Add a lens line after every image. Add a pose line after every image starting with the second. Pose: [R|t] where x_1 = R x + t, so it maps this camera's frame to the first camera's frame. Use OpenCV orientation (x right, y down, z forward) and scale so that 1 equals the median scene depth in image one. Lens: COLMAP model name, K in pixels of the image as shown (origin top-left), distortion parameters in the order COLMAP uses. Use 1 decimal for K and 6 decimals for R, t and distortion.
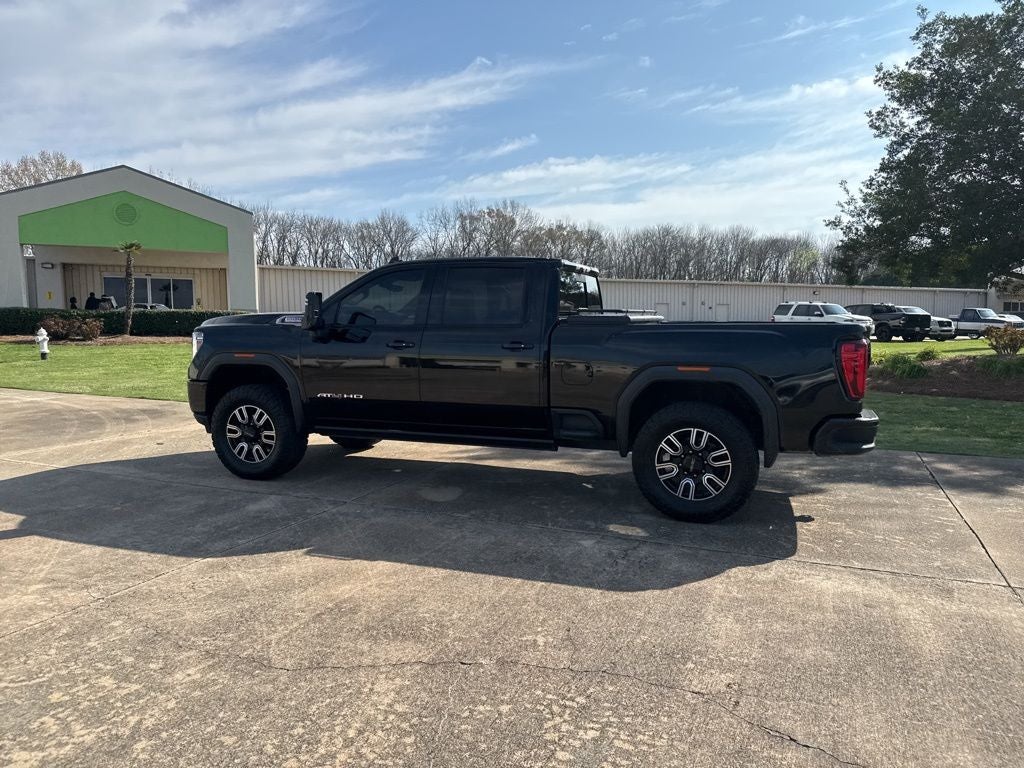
lens RADIAL K [[710.6, 0, 502.6], [0, 710.6, 392.4], [0, 0, 1]] dist [0.055070, -0.071756]
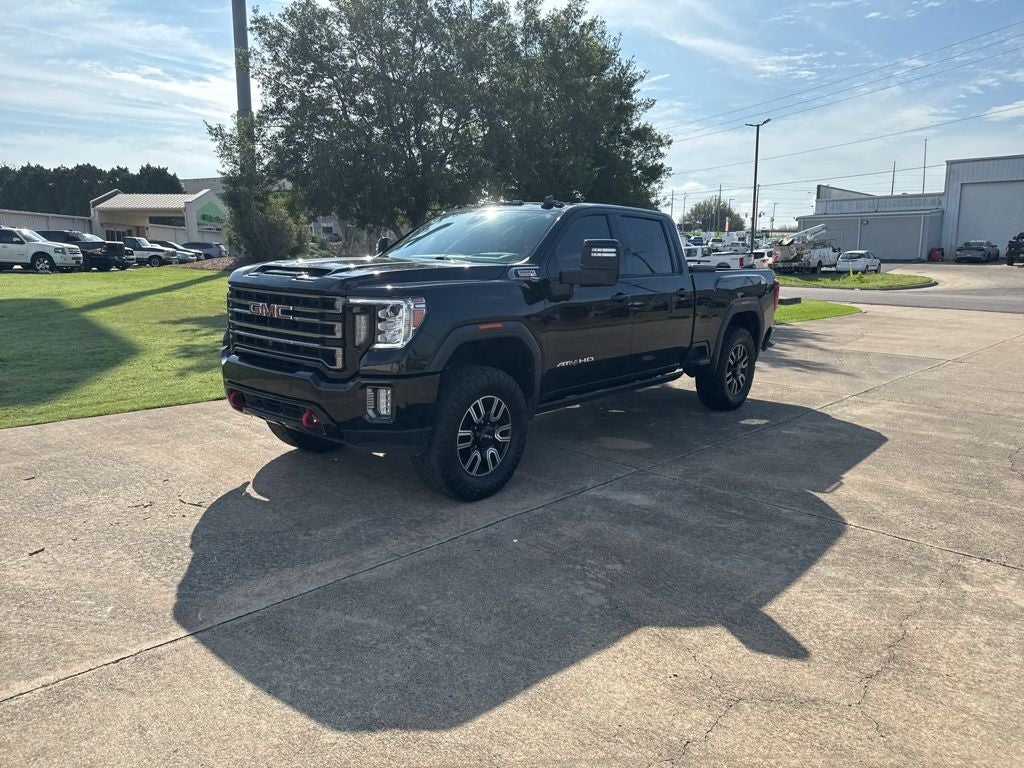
lens RADIAL K [[710.6, 0, 504.4], [0, 710.6, 382.8], [0, 0, 1]] dist [0.055070, -0.071756]
pose [[0.359069, -0.162692, 0.919022, -1.288832], [0.079279, 0.986447, 0.143653, -0.122408], [-0.929938, 0.021277, 0.367101, 0.947641]]
